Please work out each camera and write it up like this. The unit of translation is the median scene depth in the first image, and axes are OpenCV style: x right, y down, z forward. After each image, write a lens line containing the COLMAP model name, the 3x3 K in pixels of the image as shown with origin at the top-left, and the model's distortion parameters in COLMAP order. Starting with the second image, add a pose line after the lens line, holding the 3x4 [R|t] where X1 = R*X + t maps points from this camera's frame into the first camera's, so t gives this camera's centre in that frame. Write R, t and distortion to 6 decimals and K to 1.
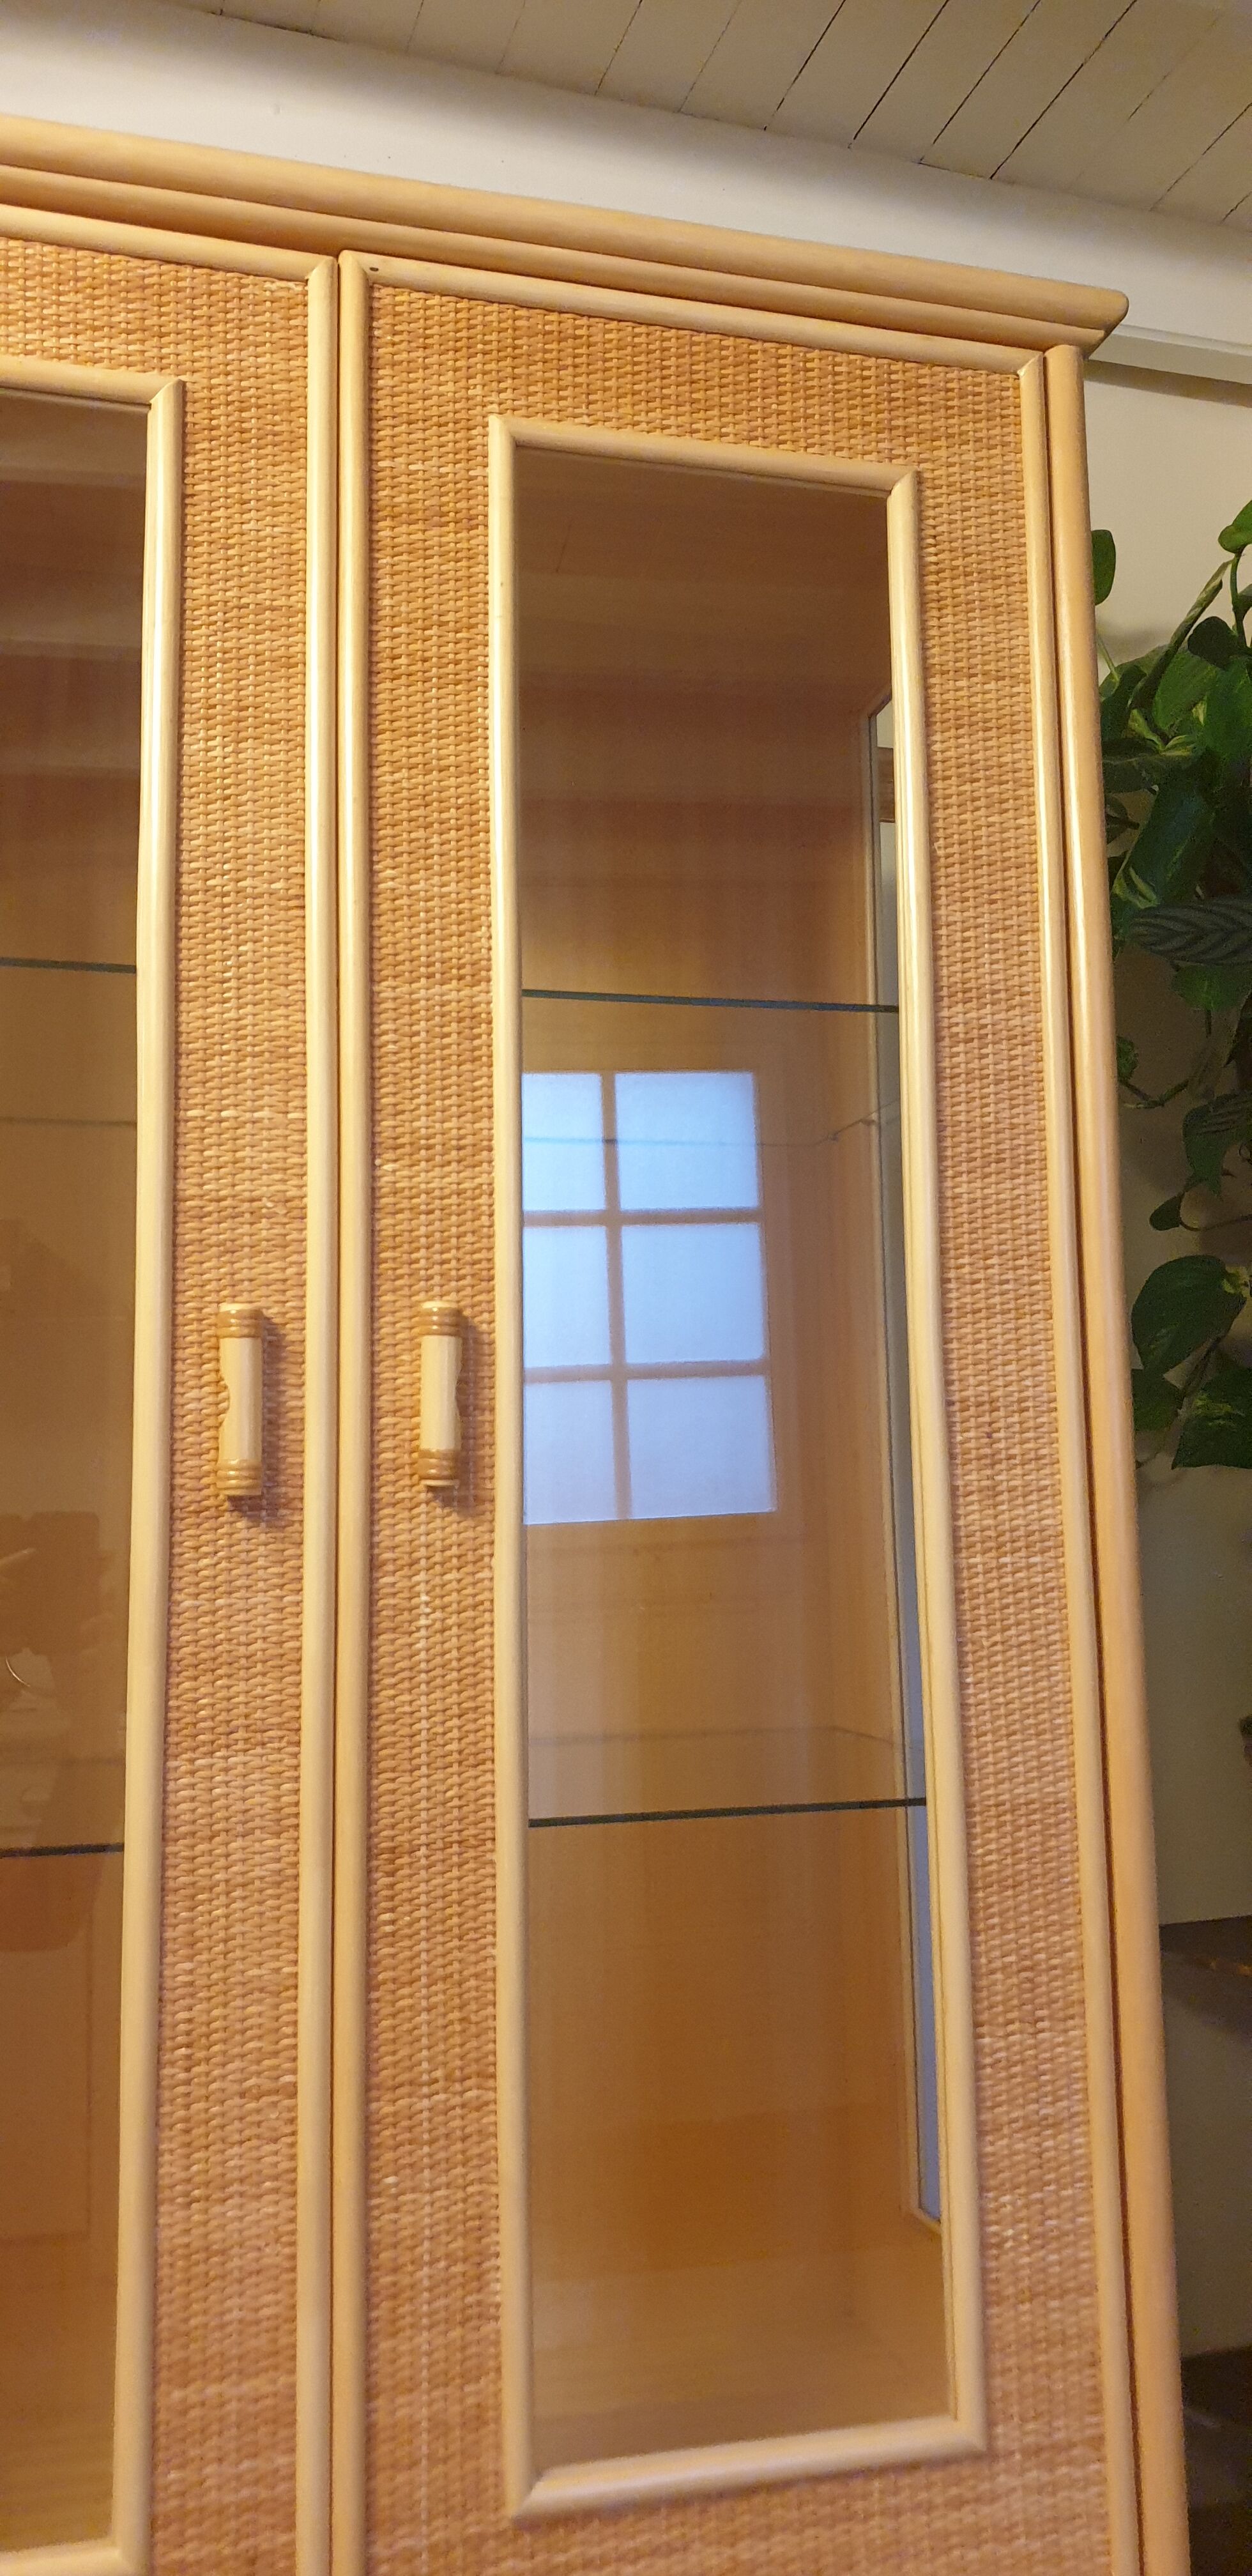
lens RADIAL K [[2014.4, 0, 612.3], [0, 2014.4, 1286.4], [0, 0, 1]] dist [0.046889, -0.029077]
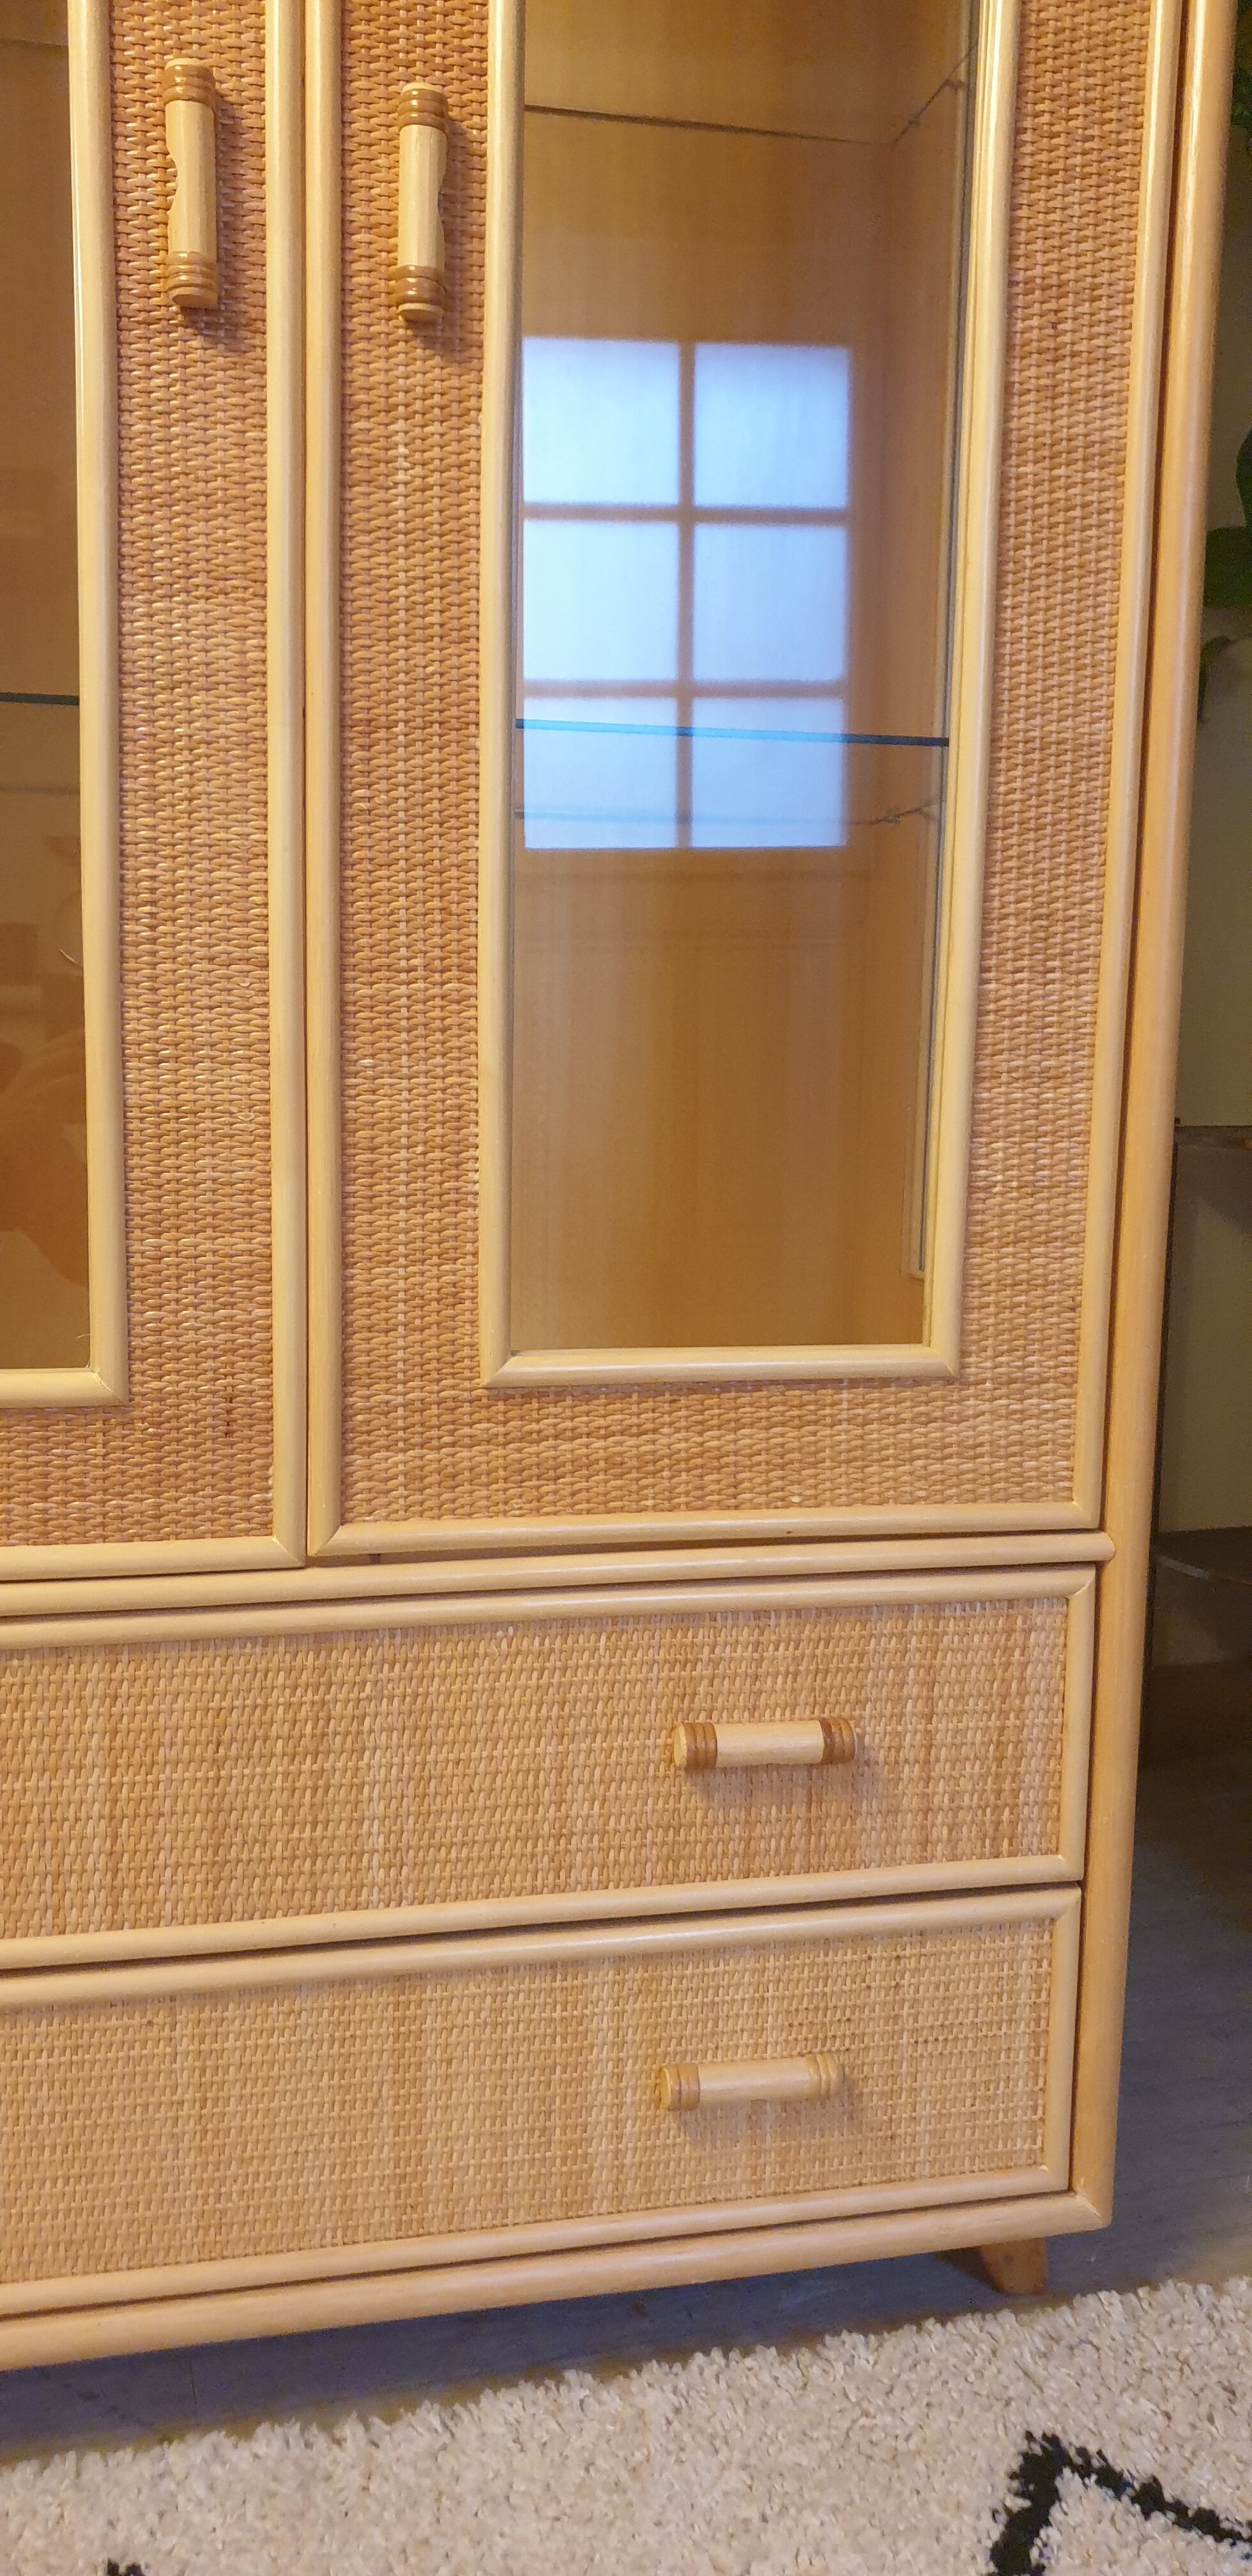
lens RADIAL K [[2014.4, 0, 614.5], [0, 2014.4, 1282.1], [0, 0, 1]] dist [0.046889, -0.029077]
pose [[0.998719, 0.037603, -0.033846, 0.045604], [-0.027878, 0.967310, 0.252062, 0.282891], [0.042218, -0.250795, 0.967119, 0.035336]]
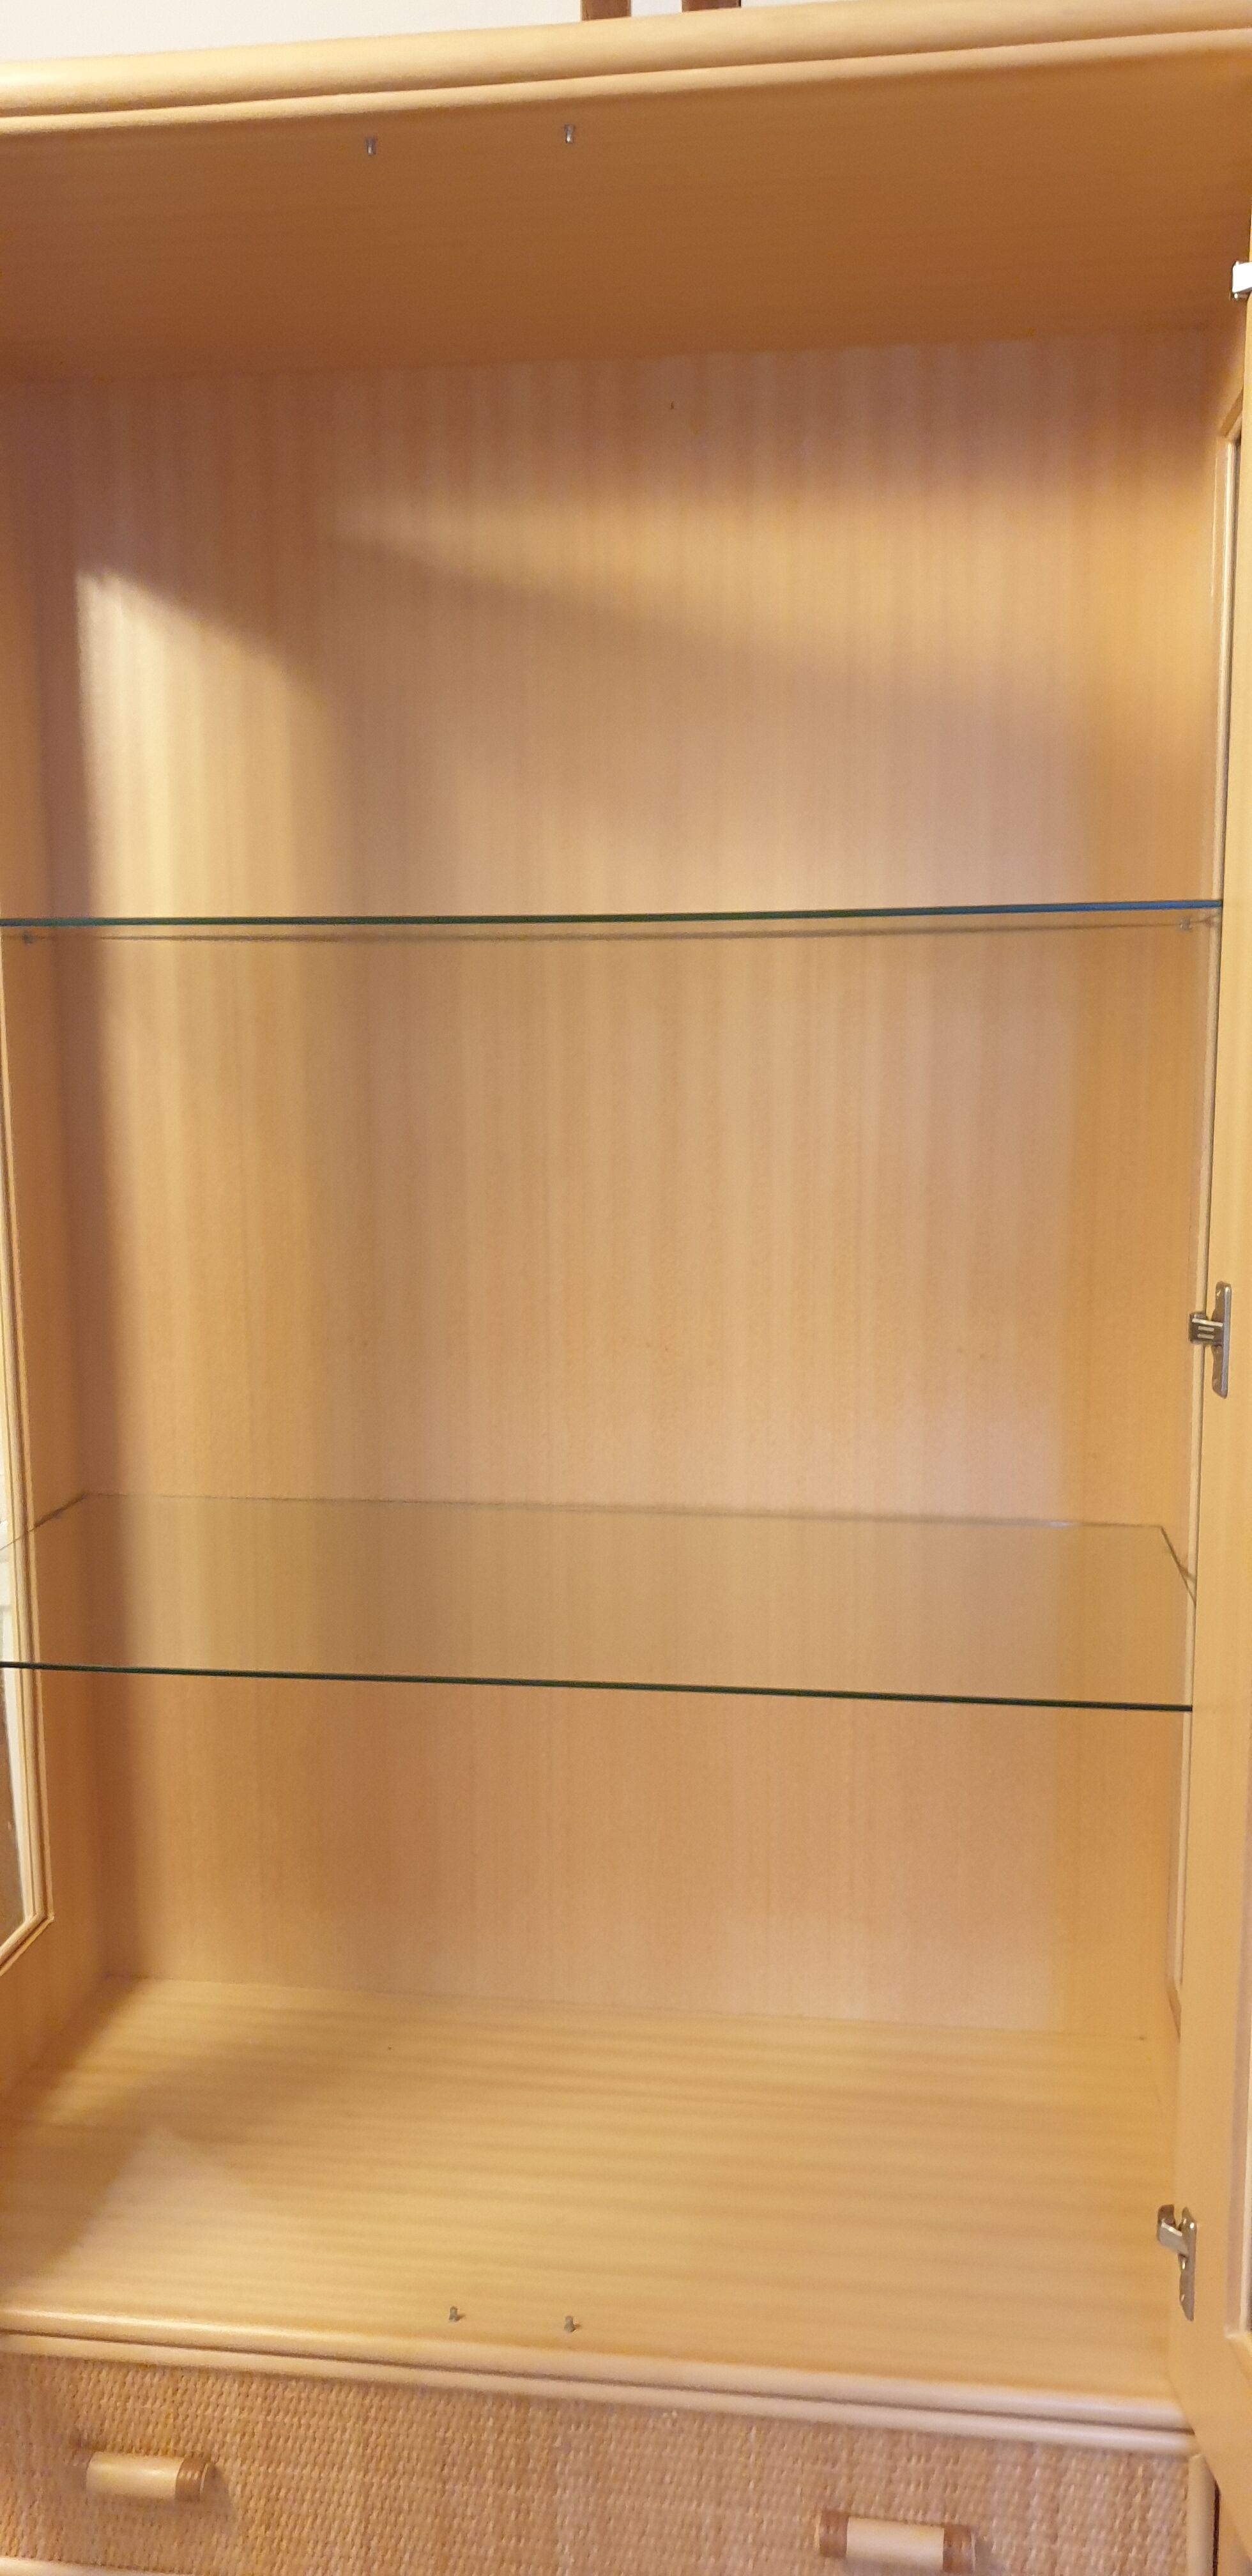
lens RADIAL K [[2014.4, 0, 653.8], [0, 2014.4, 1298.0], [0, 0, 1]] dist [0.046889, -0.029077]
pose [[0.924631, 0.072596, -0.373881, 0.356389], [0.041023, 0.956972, 0.287267, -0.272870], [0.378648, -0.280954, 0.881868, 0.069697]]
